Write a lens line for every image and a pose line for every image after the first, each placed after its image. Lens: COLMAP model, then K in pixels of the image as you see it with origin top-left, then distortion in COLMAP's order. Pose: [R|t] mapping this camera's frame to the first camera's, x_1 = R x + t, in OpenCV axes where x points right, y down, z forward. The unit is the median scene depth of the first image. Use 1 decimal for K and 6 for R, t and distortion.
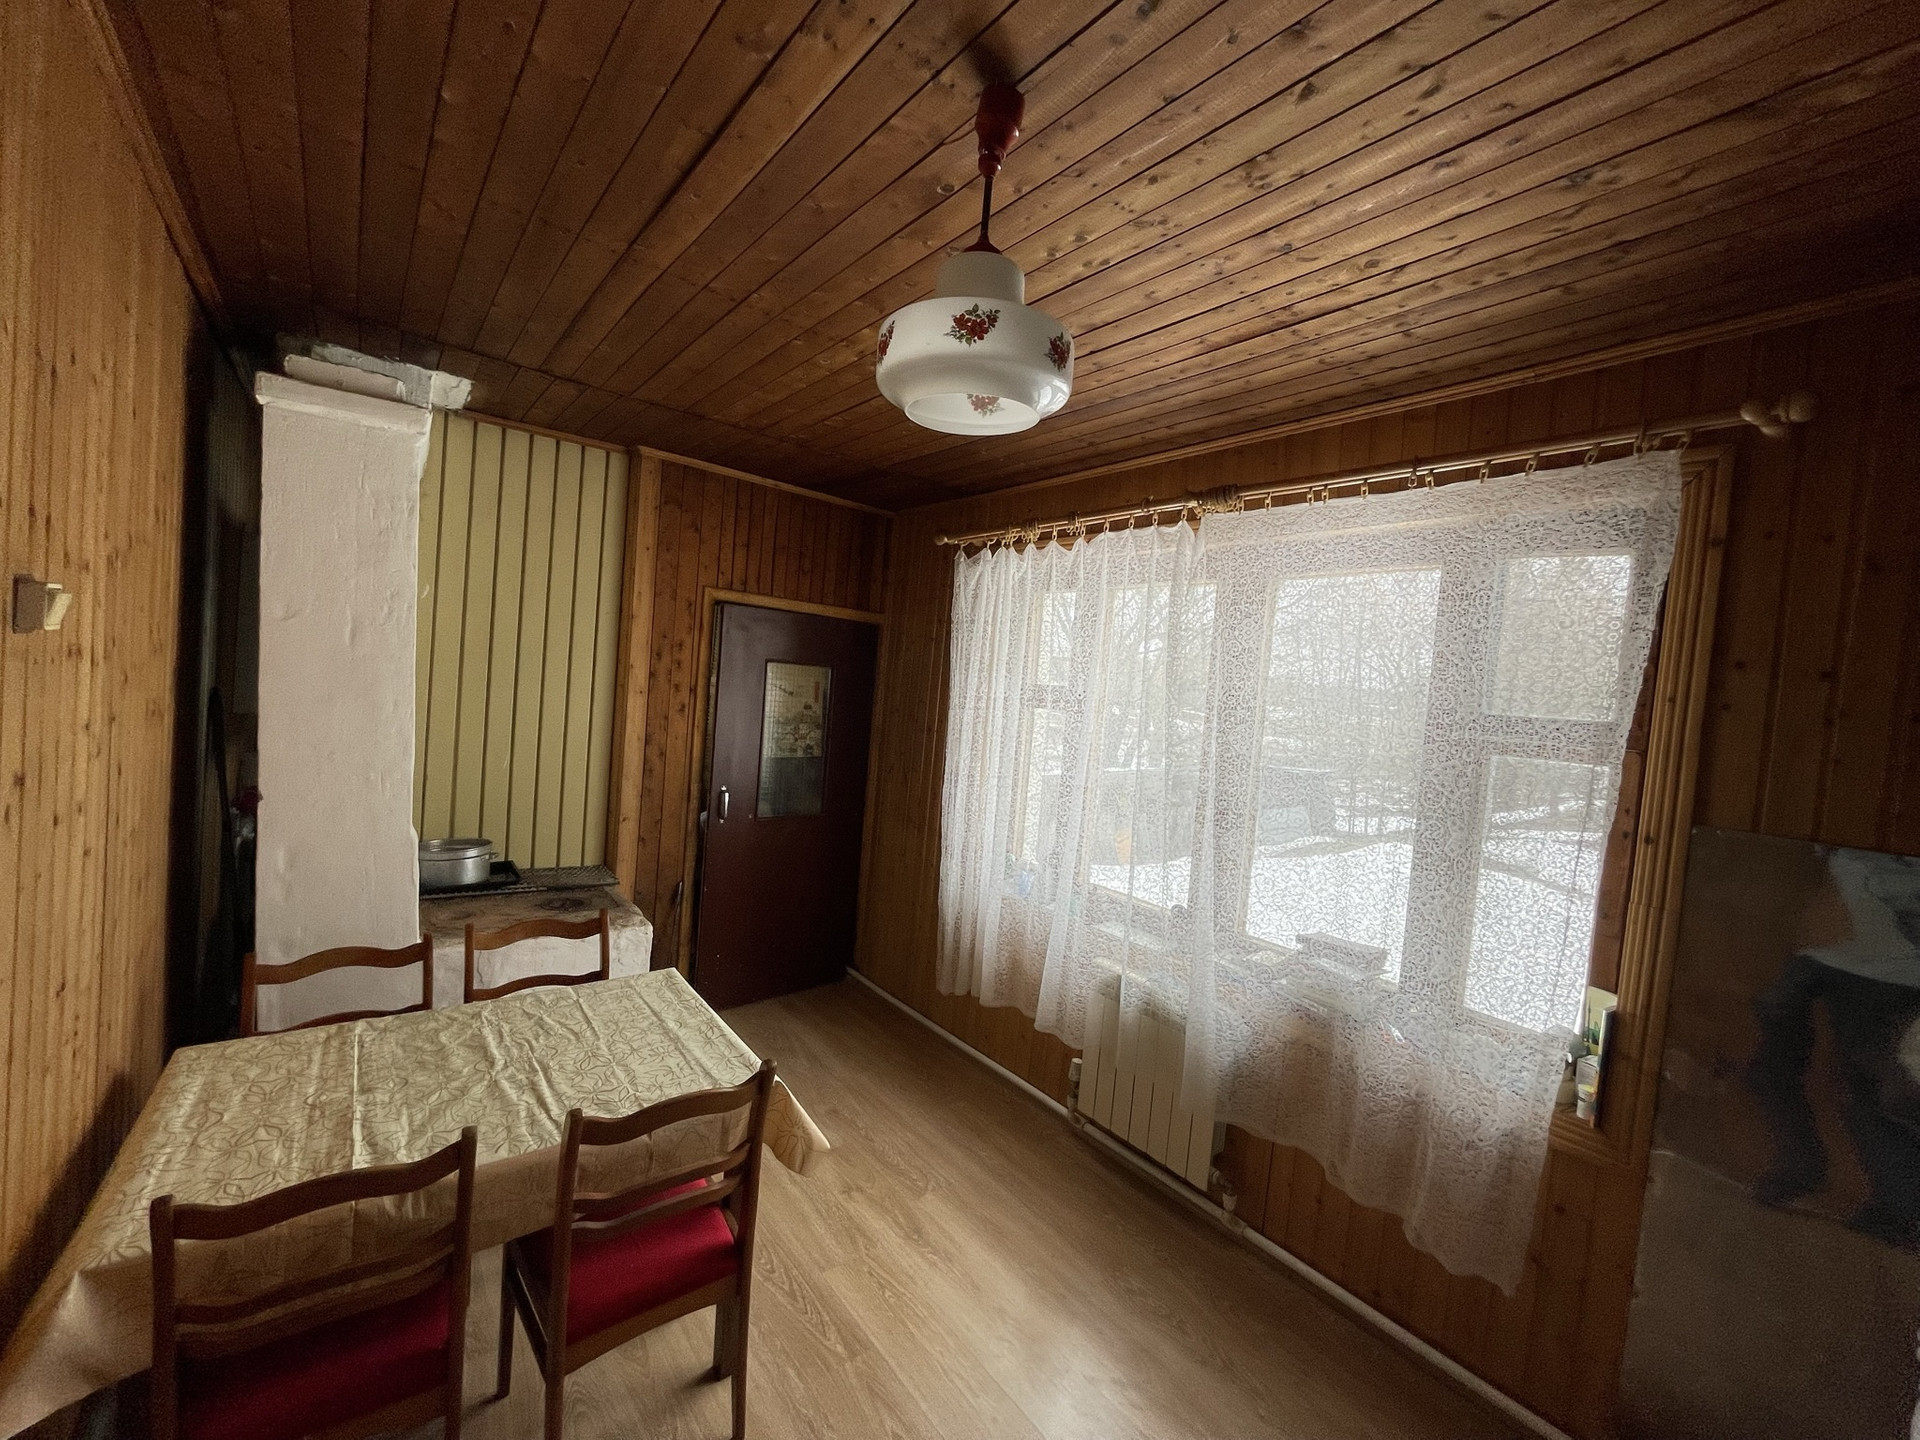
lens RADIAL K [[773.8, 0, 969.6], [0, 773.8, 716.3], [0, 0, 1]] dist [-0.002540, -0.000274]
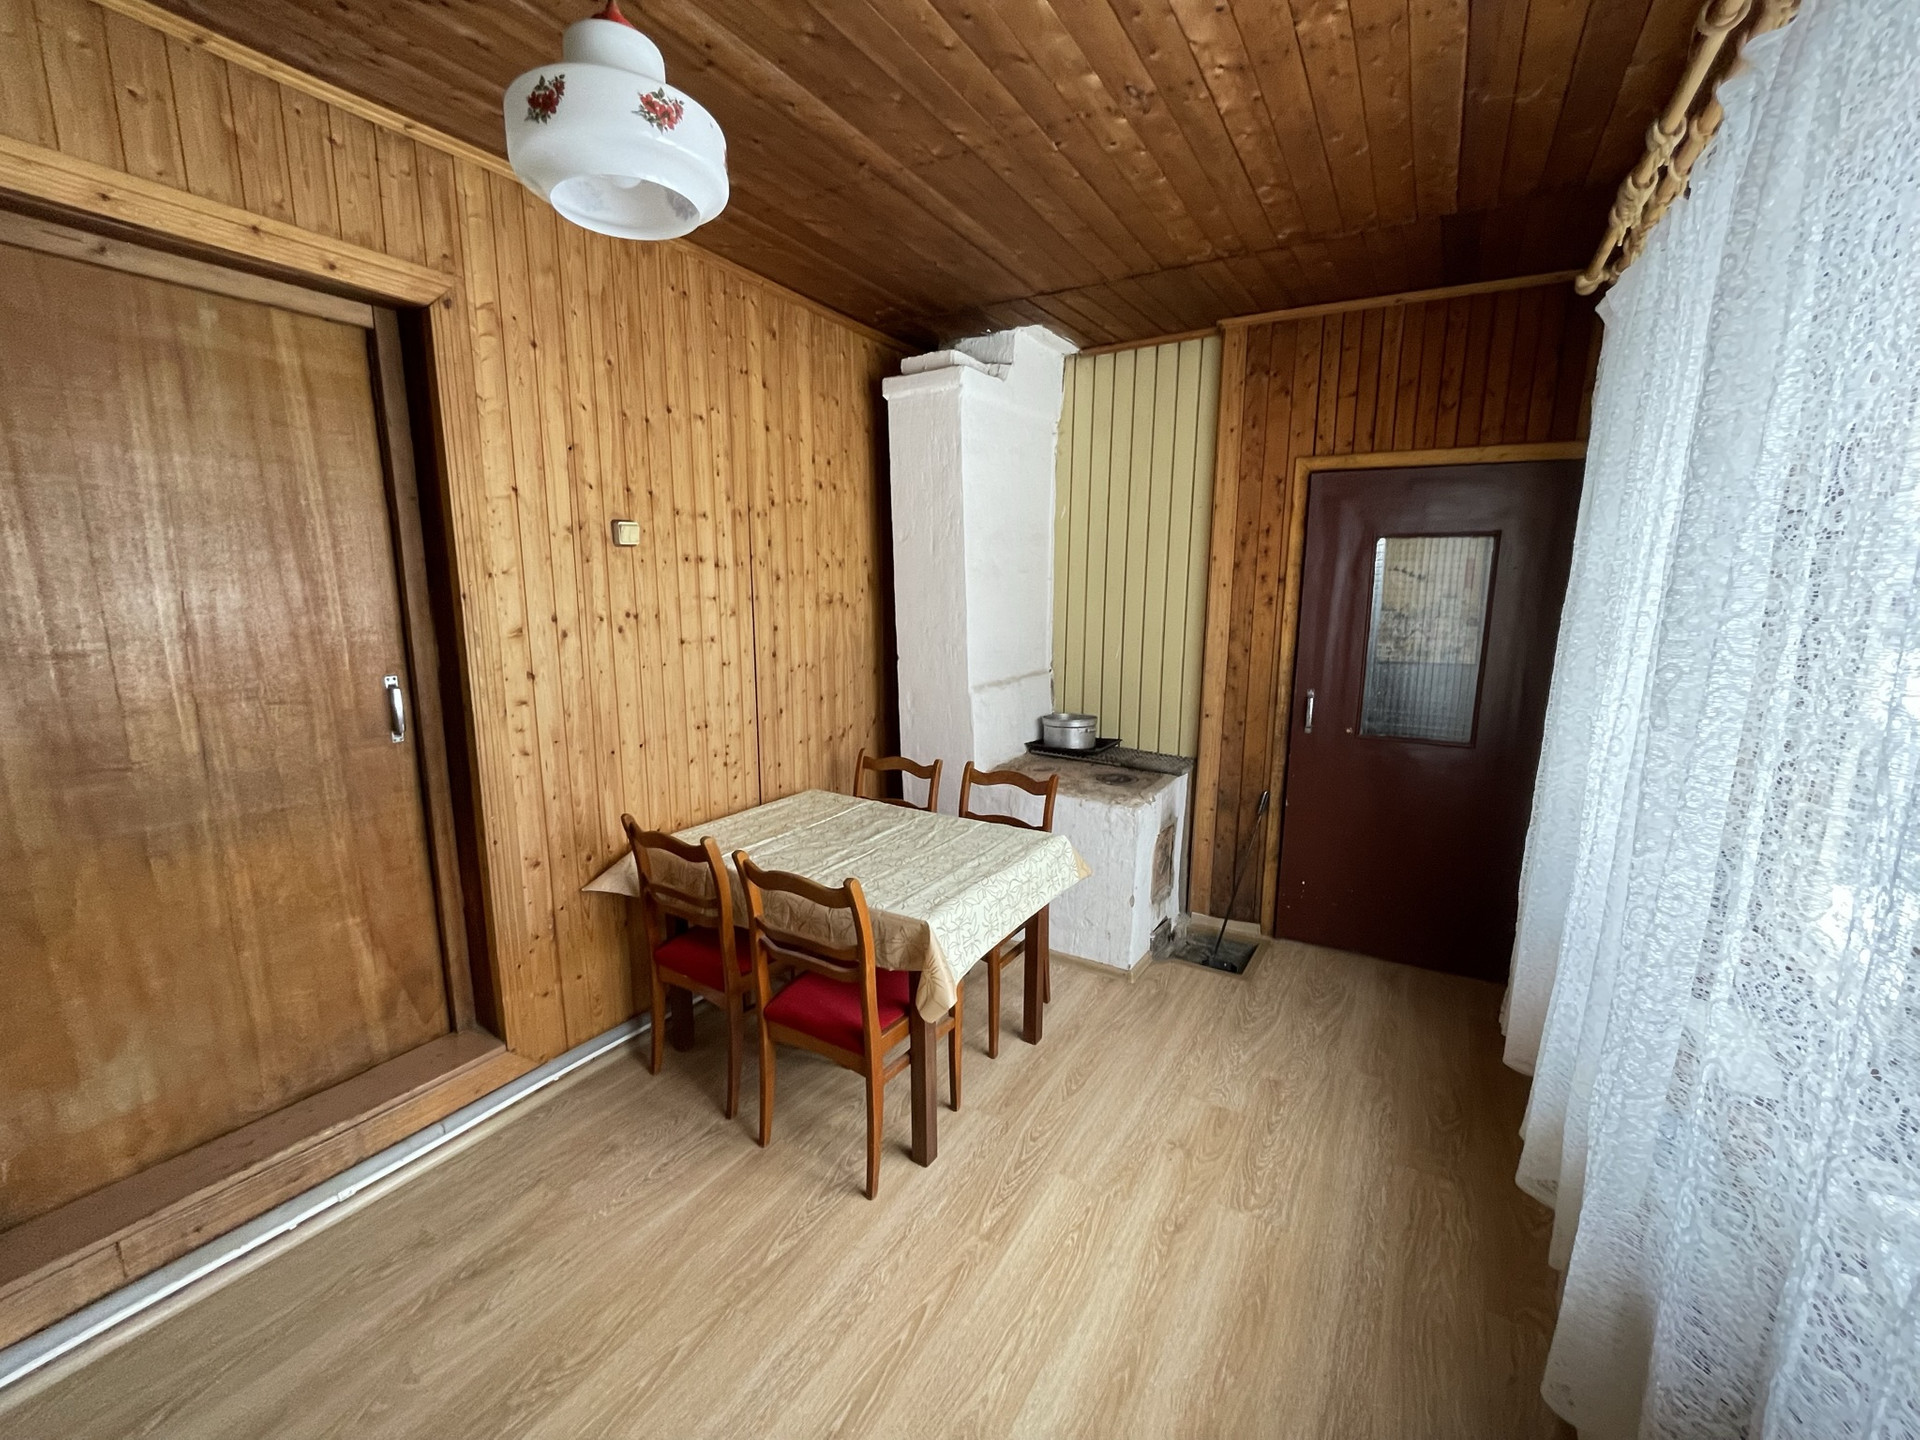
lens RADIAL K [[773.8, 0, 964.5], [0, 773.8, 718.4], [0, 0, 1]] dist [-0.002540, -0.000274]
pose [[0.343716, 0.088376, -0.934906, 0.536923], [-0.014599, 0.995944, 0.088779, 0.075293], [0.938960, -0.016866, 0.343612, 0.512368]]
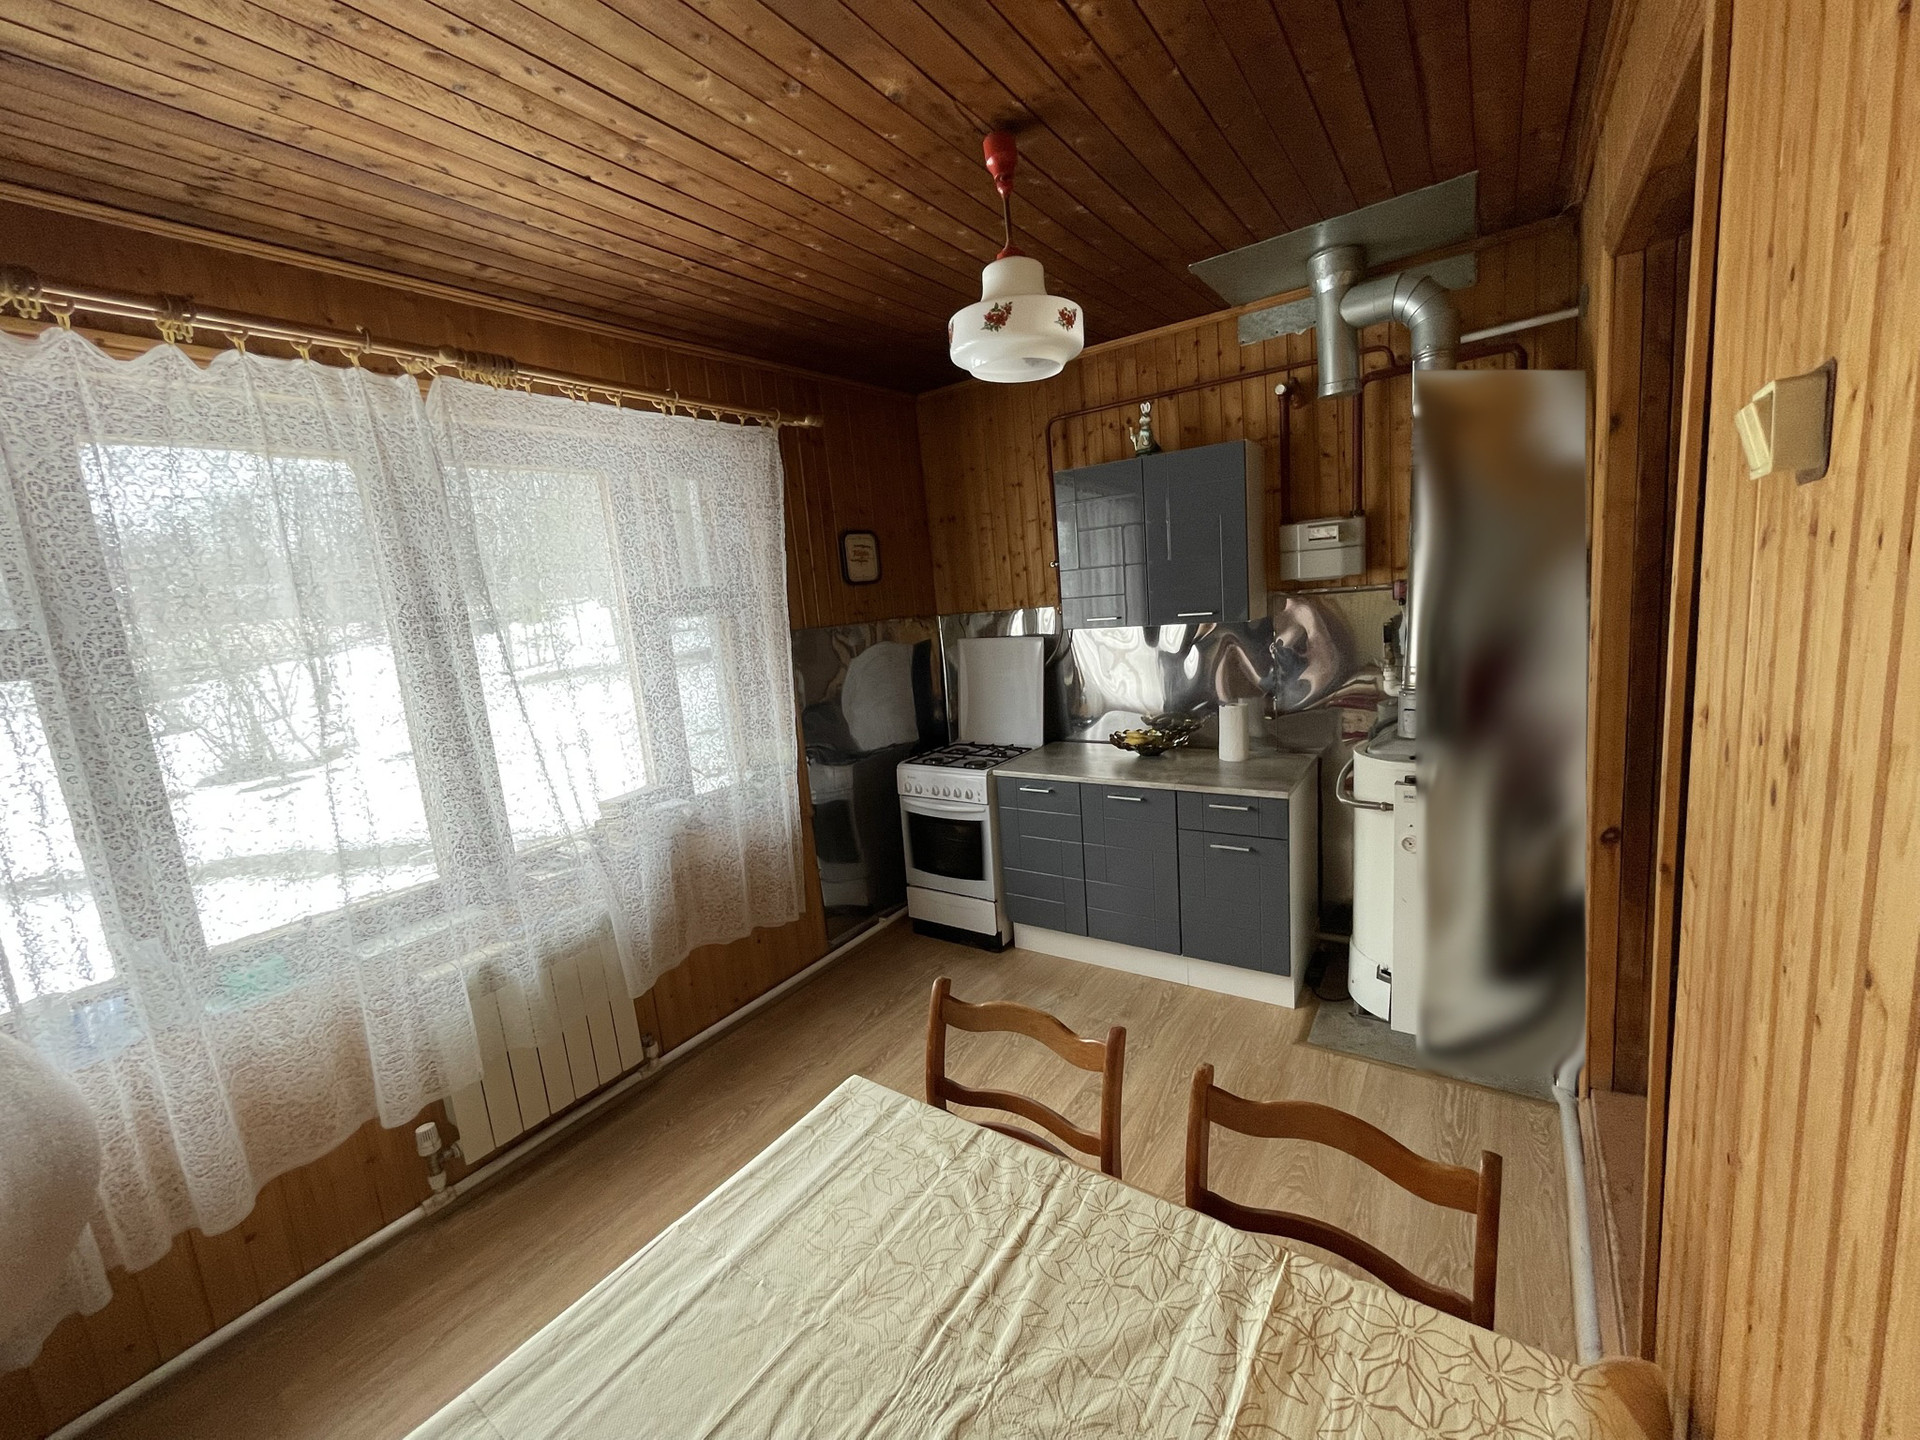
lens RADIAL K [[773.8, 0, 957.4], [0, 773.8, 715.4], [0, 0, 1]] dist [-0.002540, -0.000274]
pose [[-0.289194, -0.209721, 0.934015, -0.712500], [0.101563, 0.963477, 0.247783, -0.064630], [-0.951868, 0.166519, -0.257332, 0.773610]]
